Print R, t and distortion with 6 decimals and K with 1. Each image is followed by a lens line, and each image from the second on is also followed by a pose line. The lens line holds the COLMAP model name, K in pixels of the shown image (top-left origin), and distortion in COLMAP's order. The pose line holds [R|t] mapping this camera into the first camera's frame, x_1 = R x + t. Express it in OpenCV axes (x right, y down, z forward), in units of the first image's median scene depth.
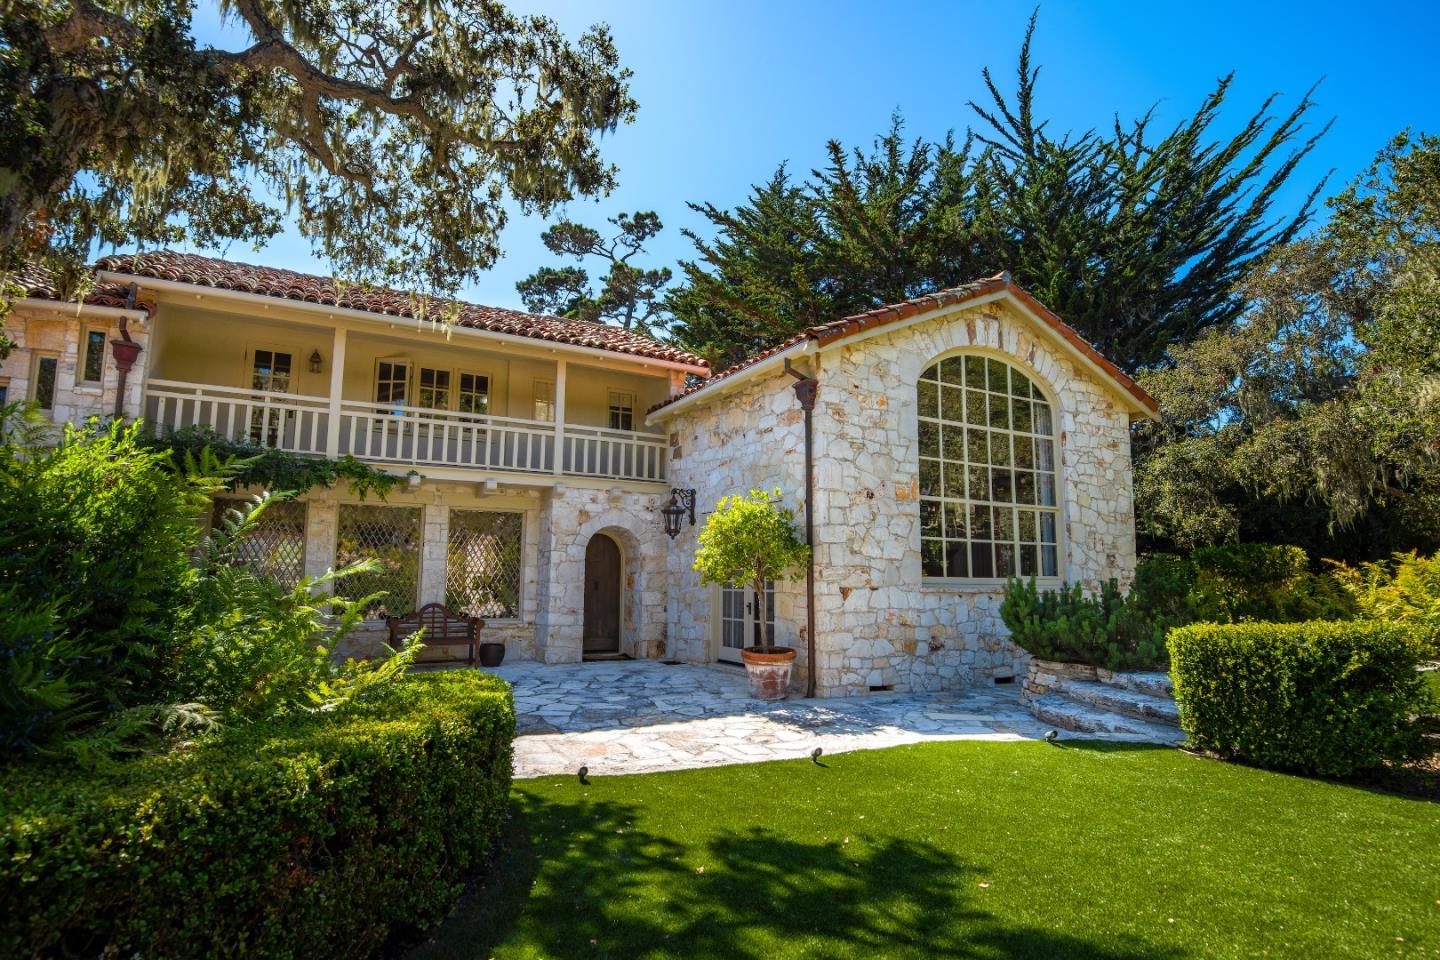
lens RADIAL K [[748.4, 0, 720.0], [0, 748.4, 480.0], [0, 0, 1]] dist [0.002150, 0.000182]
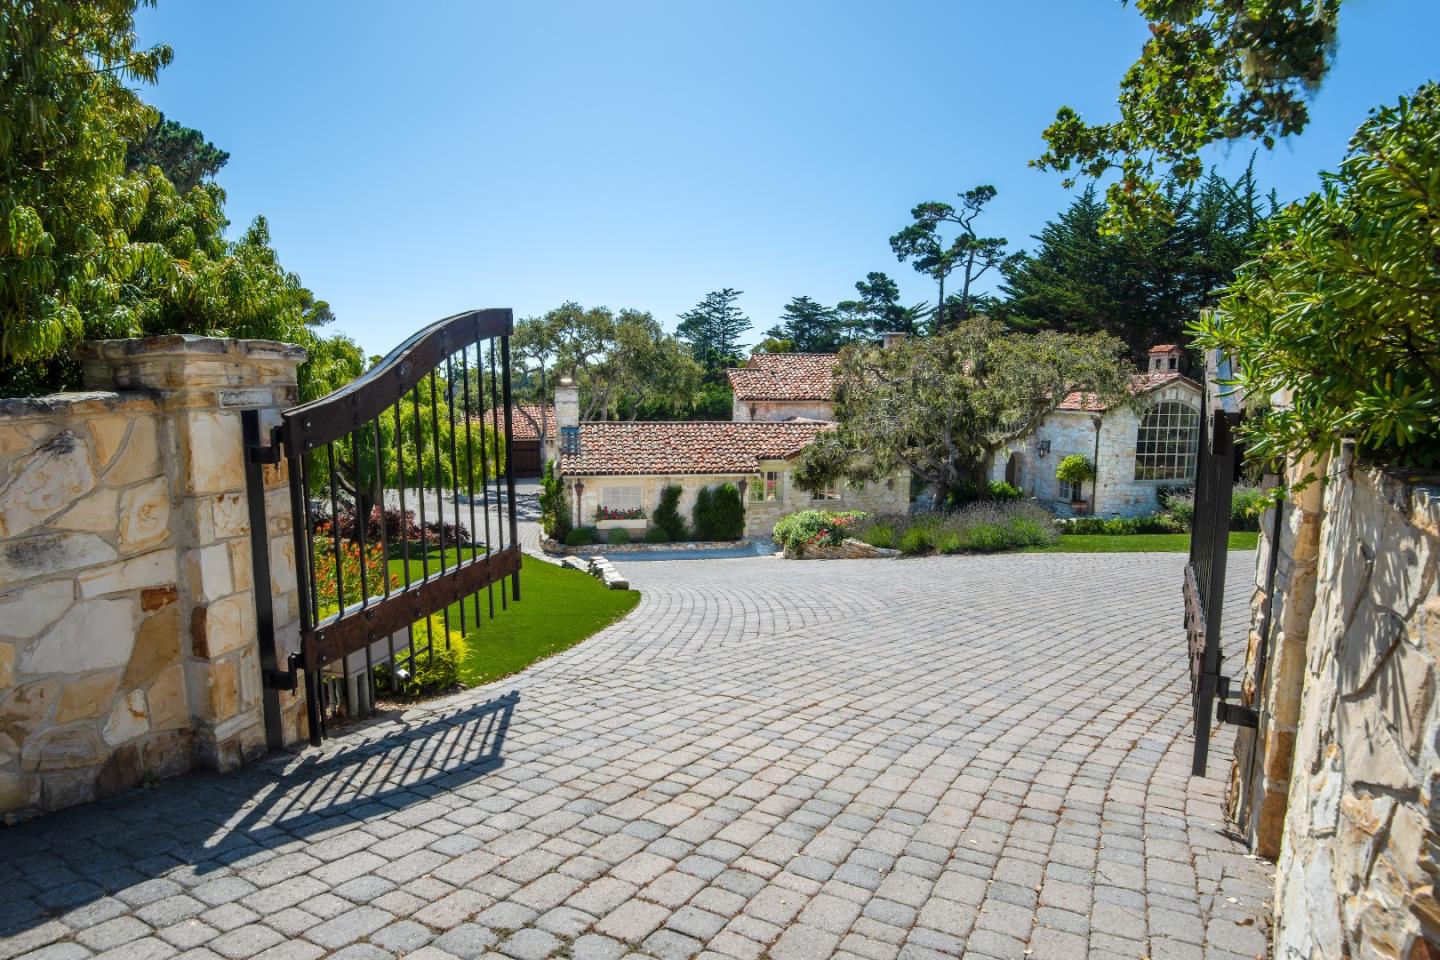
lens RADIAL K [[748.4, 0, 720.0], [0, 748.4, 480.0], [0, 0, 1]] dist [0.002150, 0.000182]
pose [[0.945129, 0.035686, -0.324742, -0.305568], [0.051058, 0.965667, 0.254717, -0.662573], [0.322683, -0.257321, 0.910858, -2.106588]]
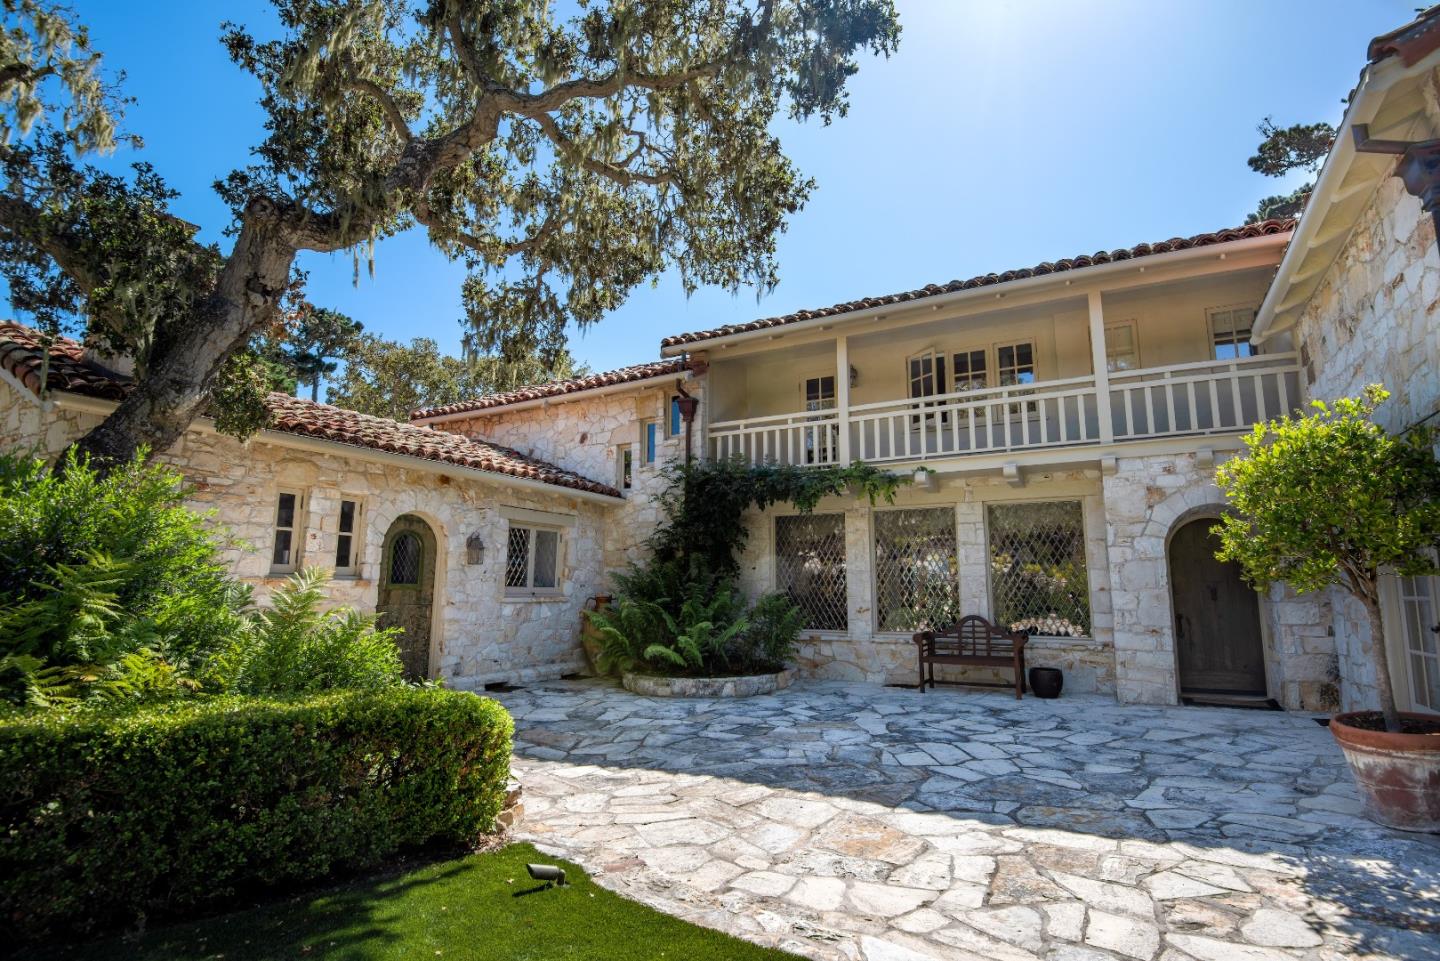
lens RADIAL K [[717.5, 0, 720.0], [0, 717.5, 480.5], [0, 0, 1]] dist [-0.000370, -0.028643]
pose [[0.526263, -0.136225, -0.839339, 0.181532], [0.114105, 0.989470, -0.089048, 0.052238], [0.842631, -0.048910, 0.536266, 0.325233]]
